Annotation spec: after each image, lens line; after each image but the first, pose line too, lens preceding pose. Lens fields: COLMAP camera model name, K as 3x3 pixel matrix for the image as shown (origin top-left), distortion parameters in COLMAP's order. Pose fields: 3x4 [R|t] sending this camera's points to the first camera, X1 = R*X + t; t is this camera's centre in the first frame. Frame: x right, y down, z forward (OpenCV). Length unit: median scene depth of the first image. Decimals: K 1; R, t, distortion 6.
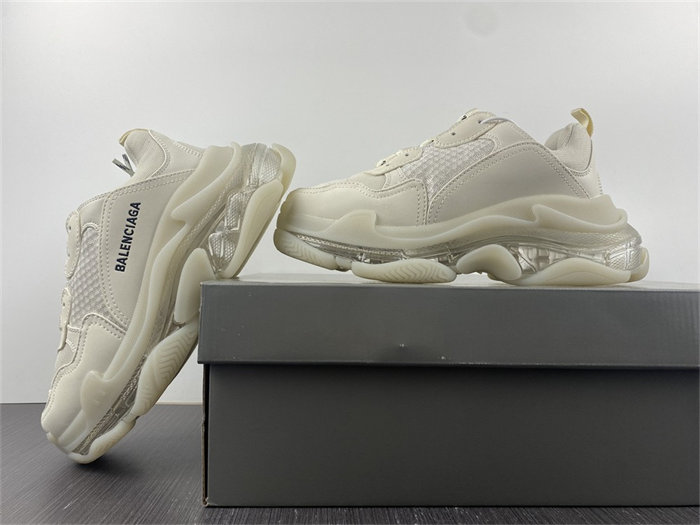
lens RADIAL K [[536.9, 0, 348.7], [0, 536.9, 260.6], [0, 0, 1]] dist [-0.022964, -0.005079]
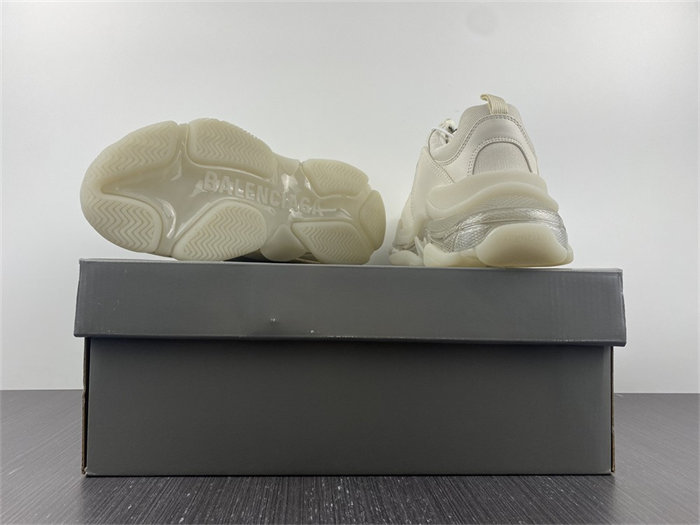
lens RADIAL K [[495.0, 0, 328.1], [0, 495.0, 225.2], [0, 0, 1]] dist [0.001707, -0.014610]
pose [[0.999657, 0.005571, 0.025583, 0.179599], [-0.004628, 0.999314, -0.036746, 0.006053], [-0.025770, 0.036615, 0.998997, 0.009879]]
